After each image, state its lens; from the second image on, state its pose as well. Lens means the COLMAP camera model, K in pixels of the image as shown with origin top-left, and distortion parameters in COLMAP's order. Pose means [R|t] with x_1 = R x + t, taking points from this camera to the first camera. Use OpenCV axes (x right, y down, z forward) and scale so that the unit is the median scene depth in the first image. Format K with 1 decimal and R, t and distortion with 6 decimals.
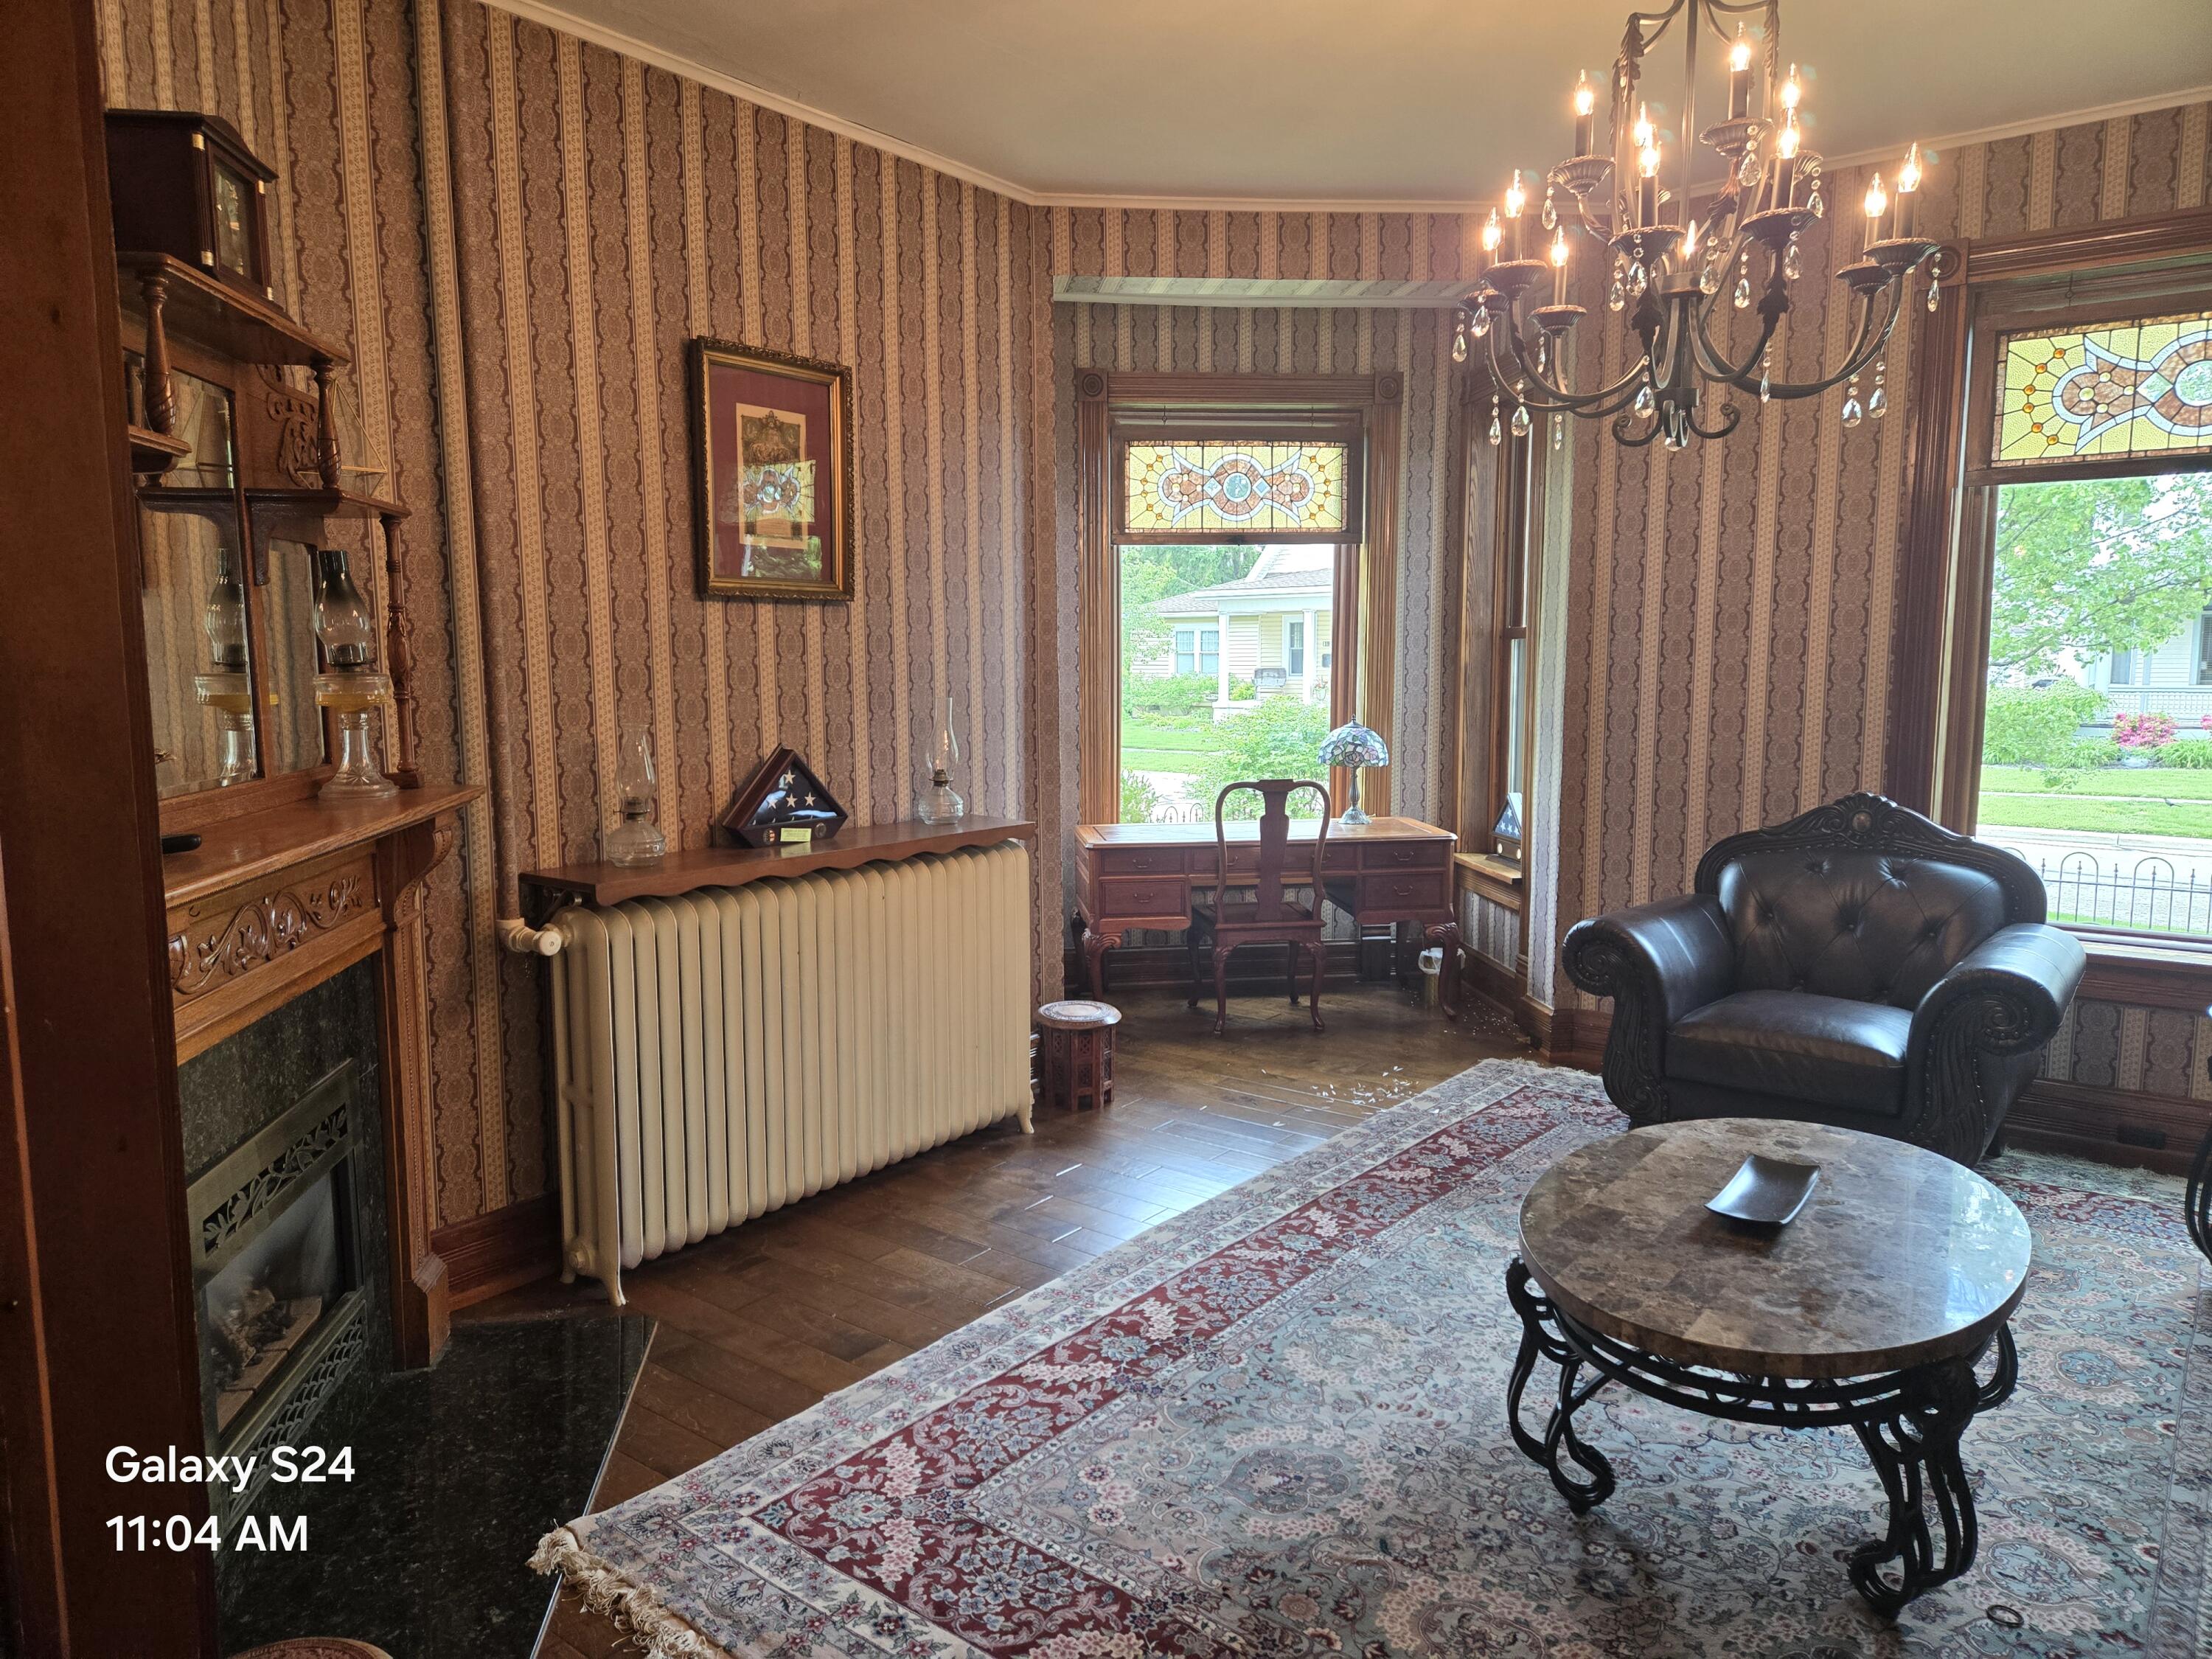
lens RADIAL K [[1492.9, 0, 1088.9], [0, 1492.9, 826.6], [0, 0, 1]] dist [0.065306, -0.045083]
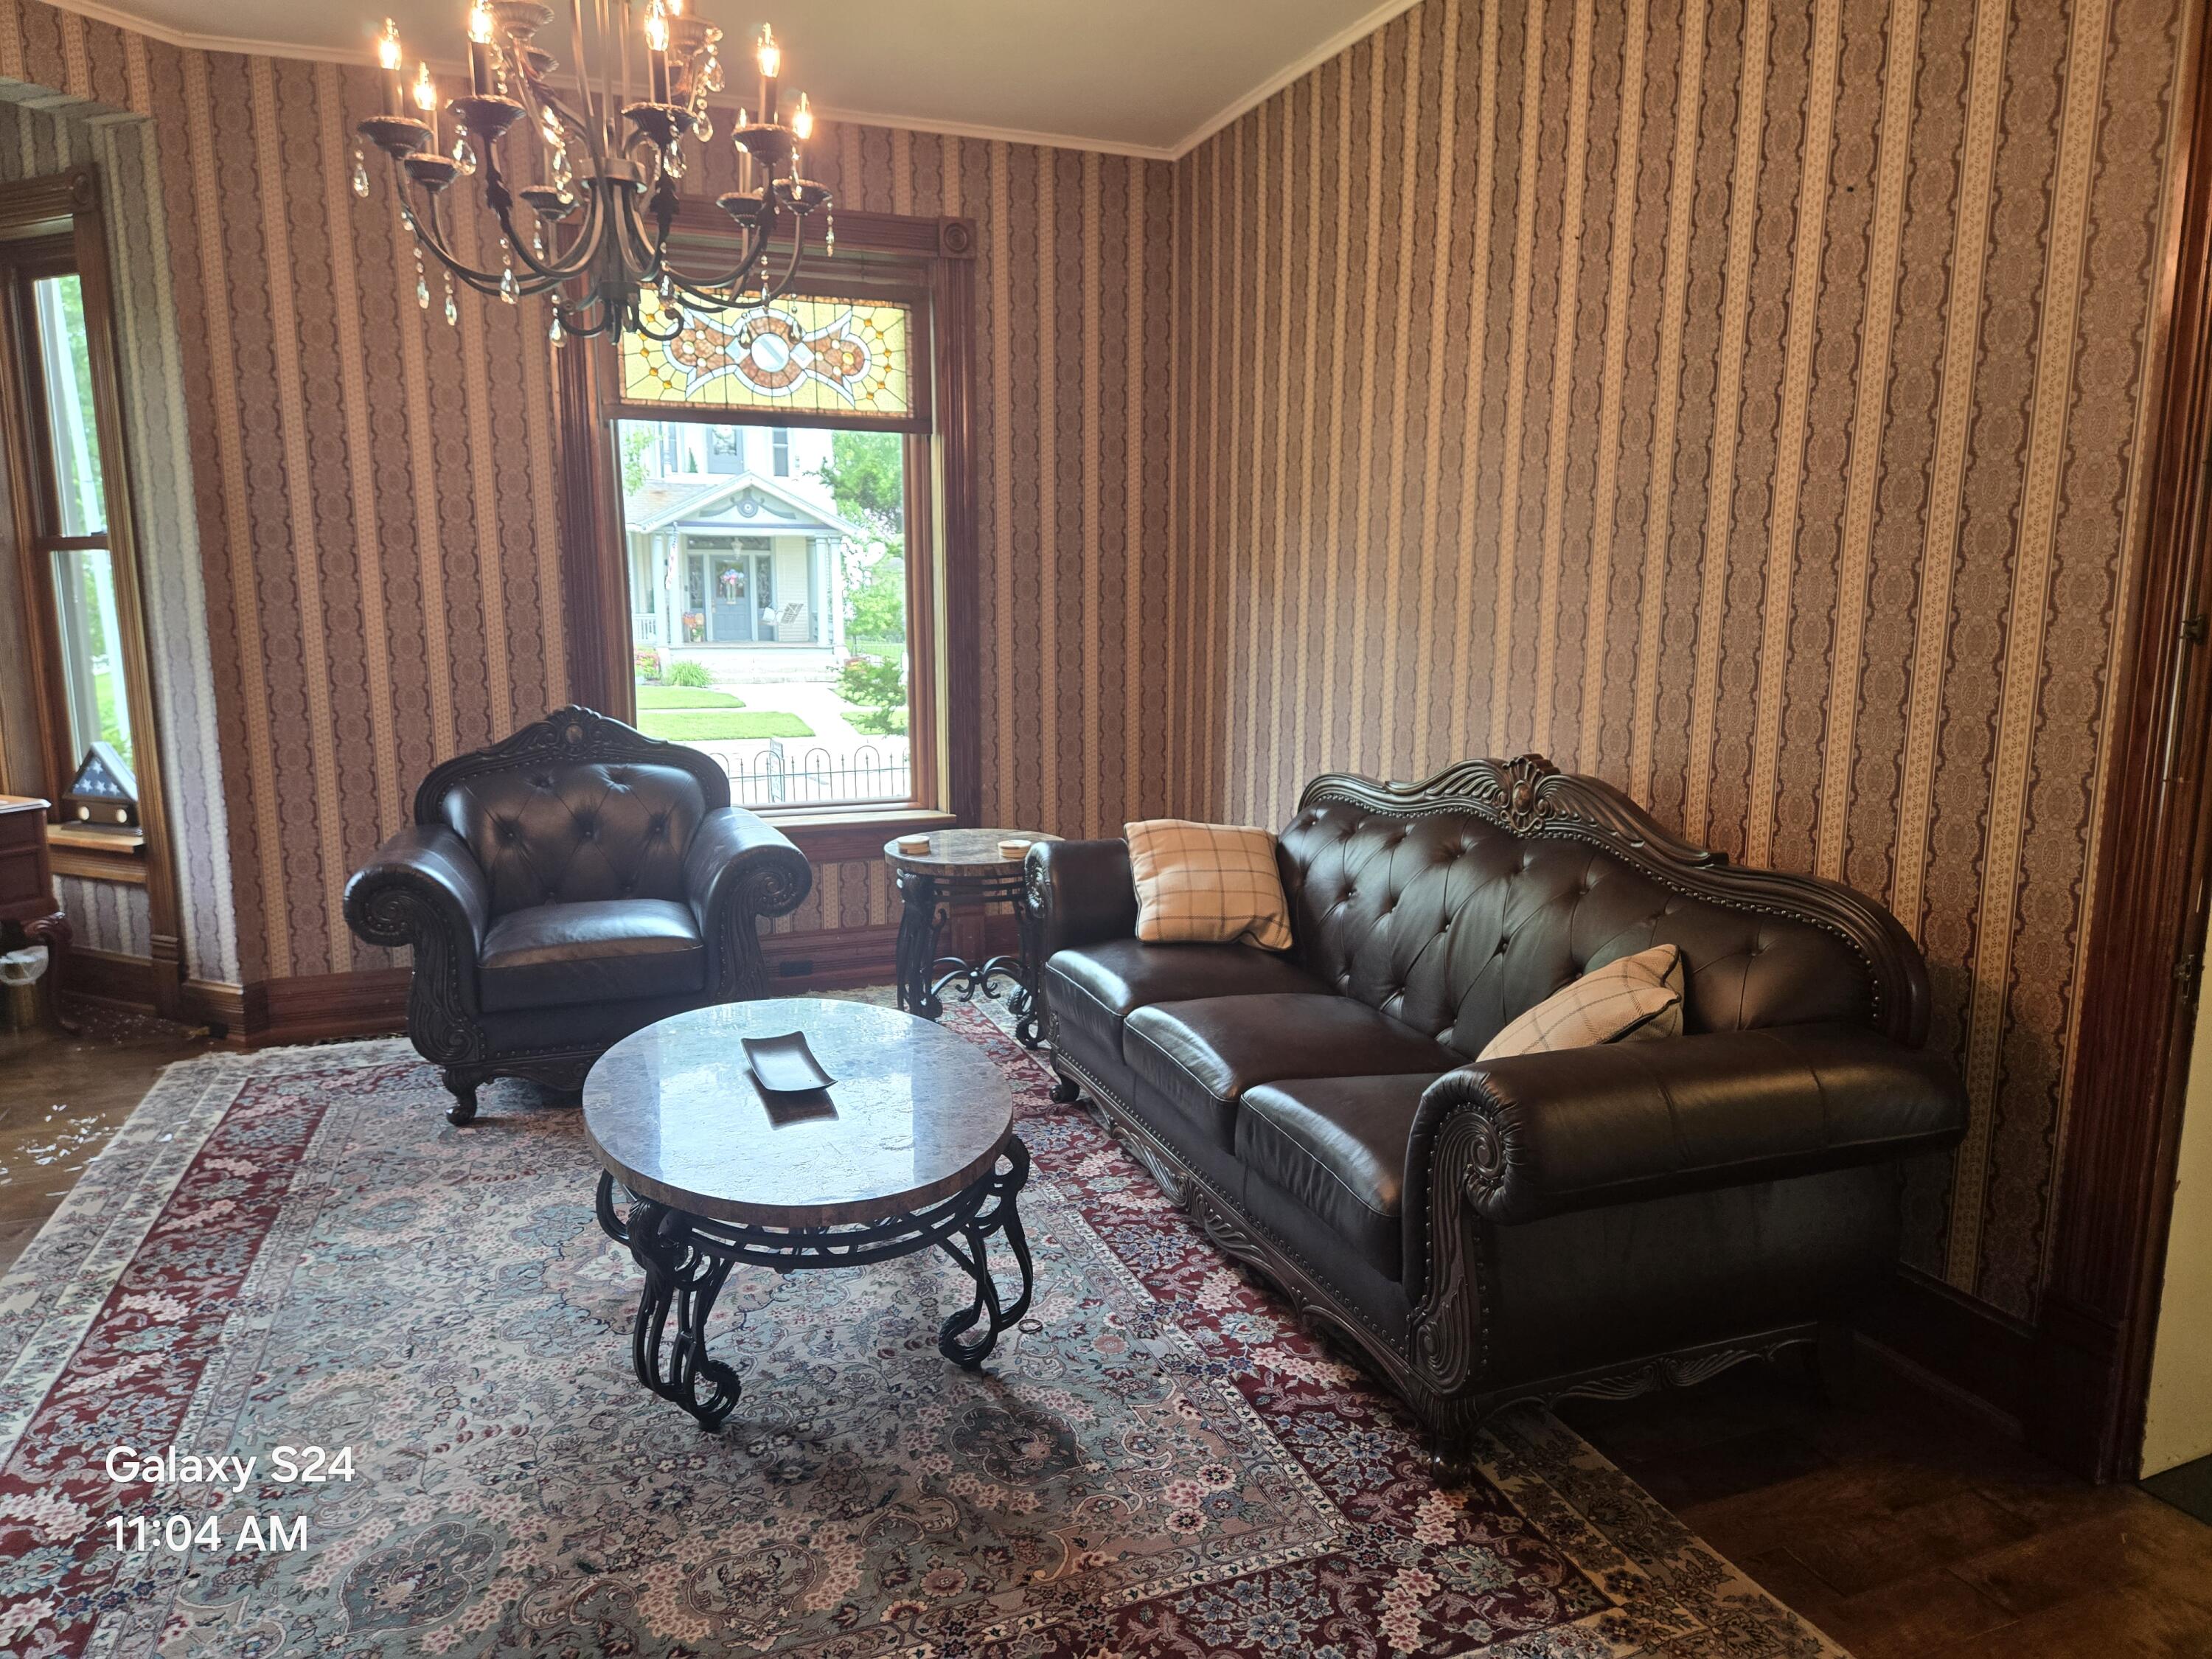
lens RADIAL K [[1492.9, 0, 1121.6], [0, 1492.9, 811.2], [0, 0, 1]] dist [0.065306, -0.045083]
pose [[0.508213, -0.132958, 0.850906, -0.196458], [0.100923, 0.990398, 0.094477, -0.010710], [-0.855298, 0.037861, 0.516752, 0.141294]]
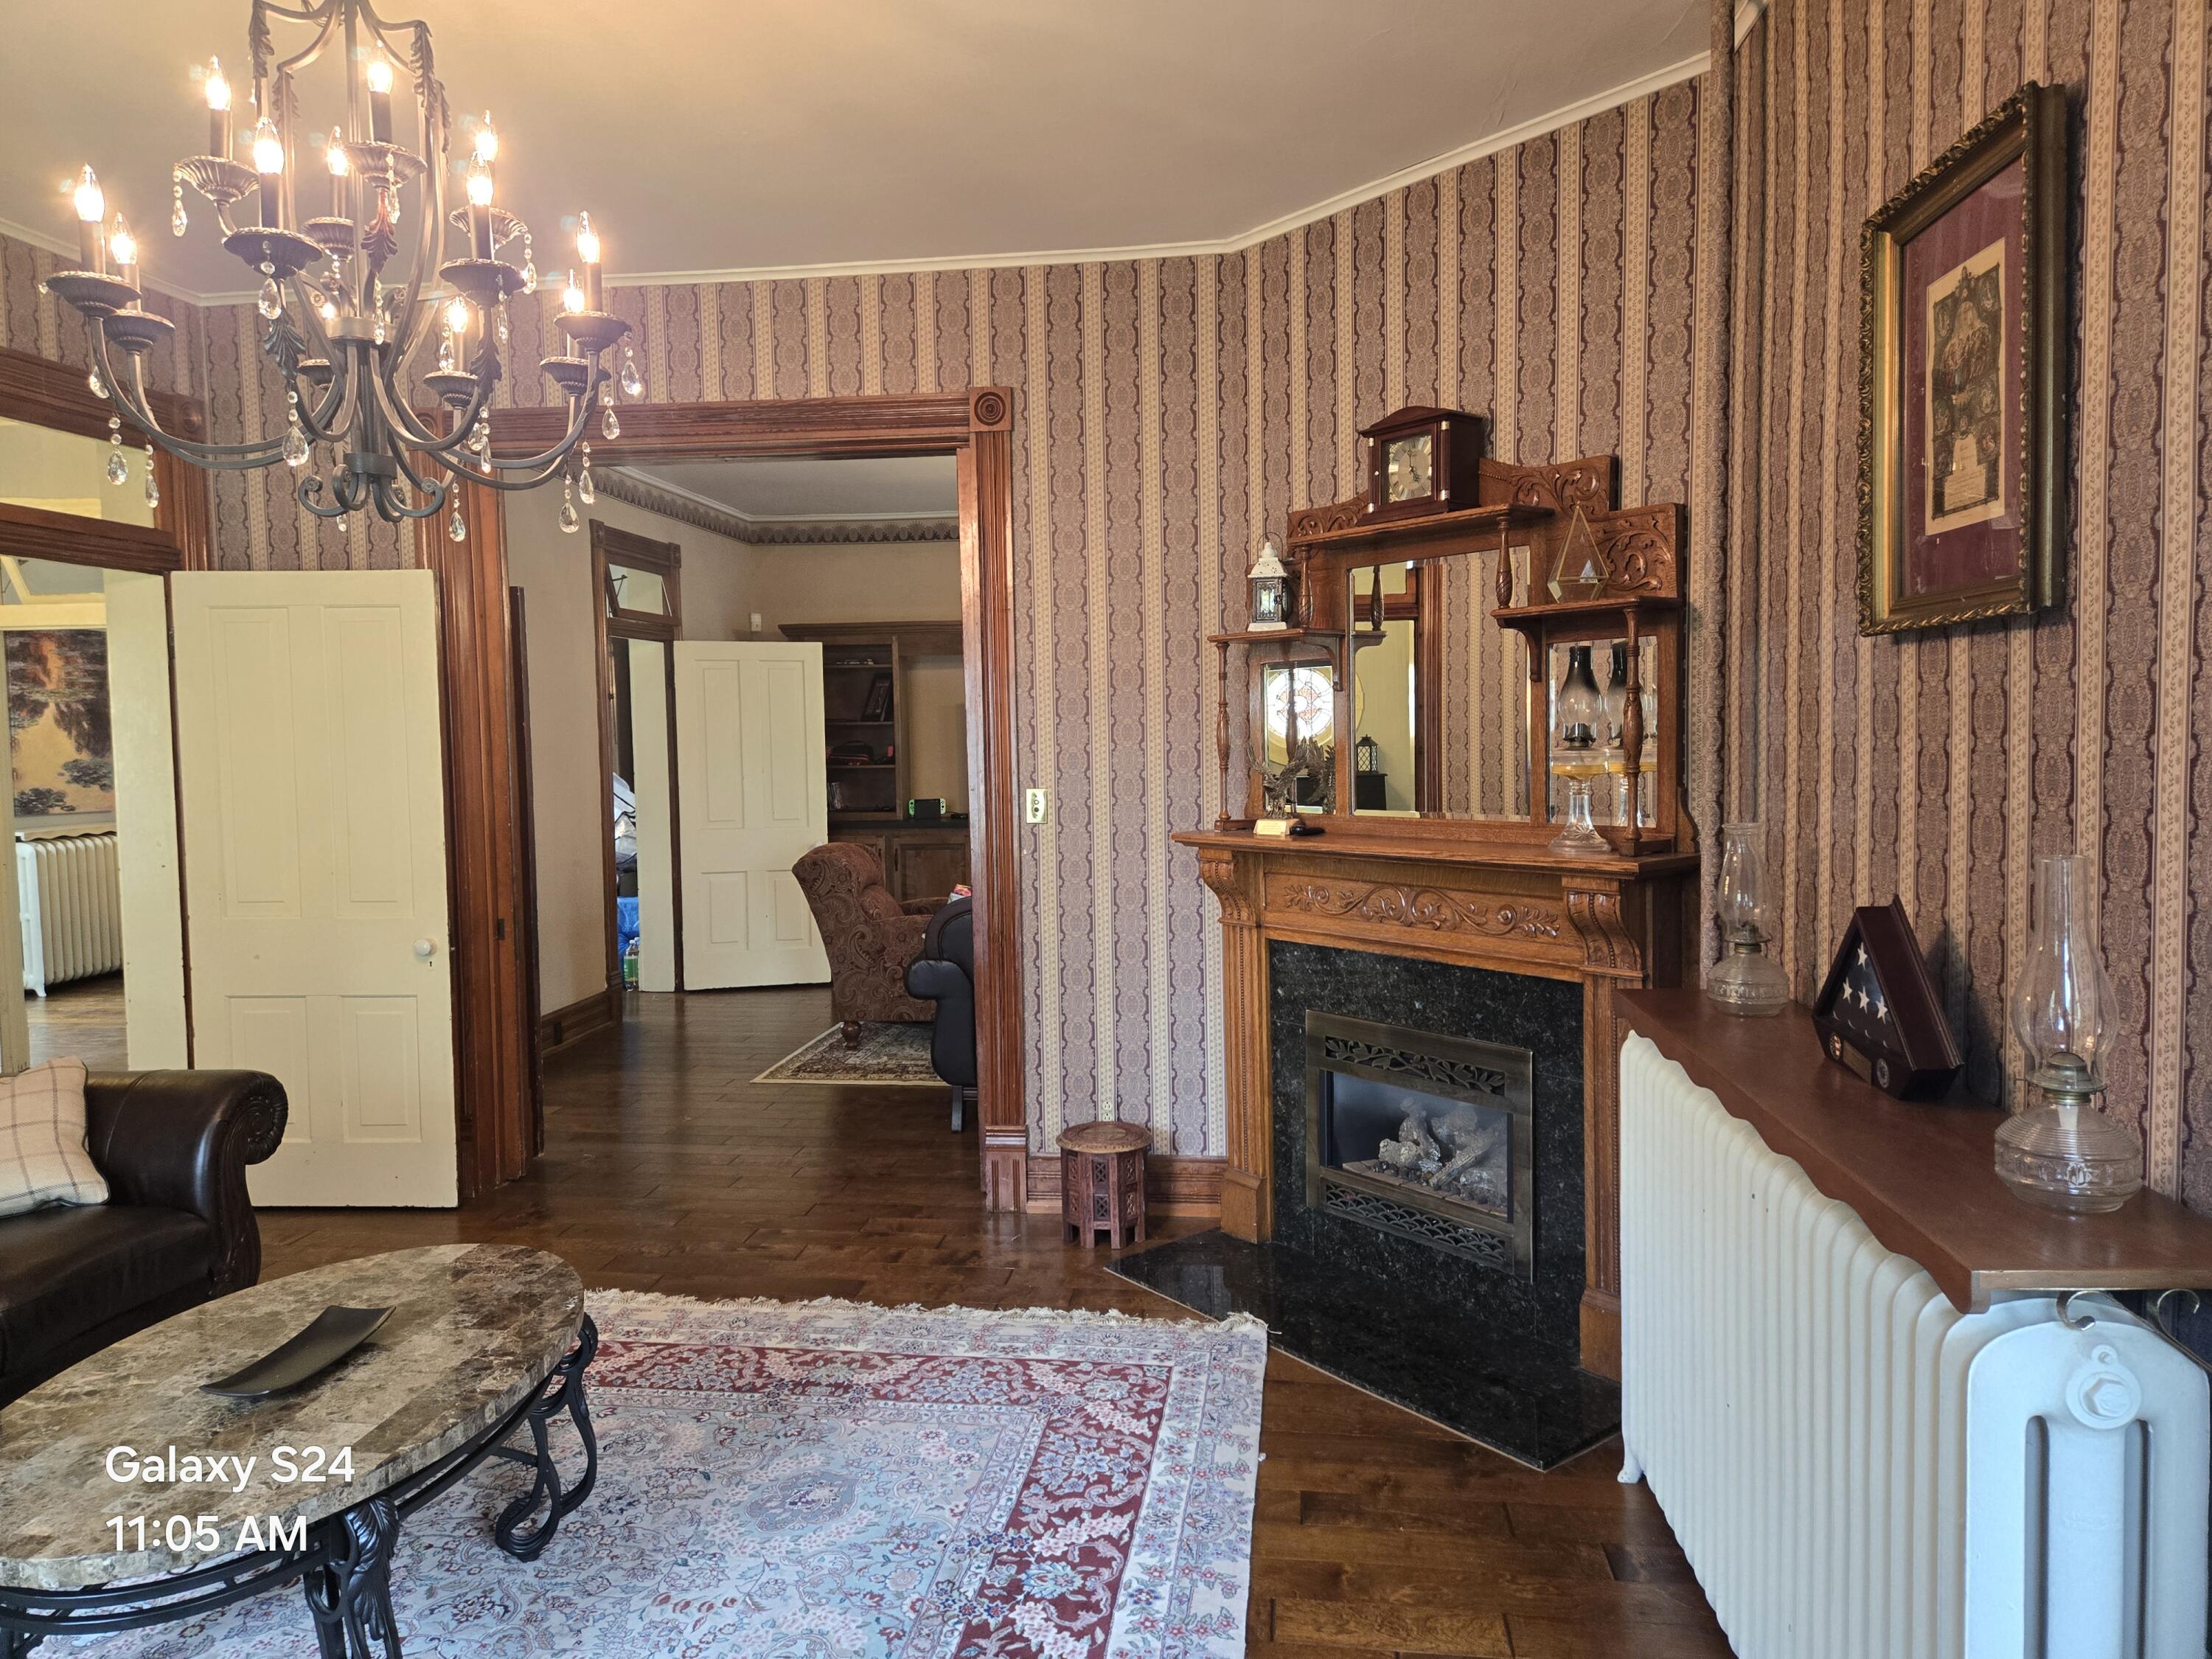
lens RADIAL K [[1497.2, 0, 1081.8], [0, 1497.2, 800.8], [0, 0, 1]] dist [0.035848, -0.000393]
pose [[-0.866535, 0.046893, -0.496909, 0.289289], [-0.034811, 0.987474, 0.153893, -0.148189], [0.497901, 0.150652, -0.854048, 1.189883]]
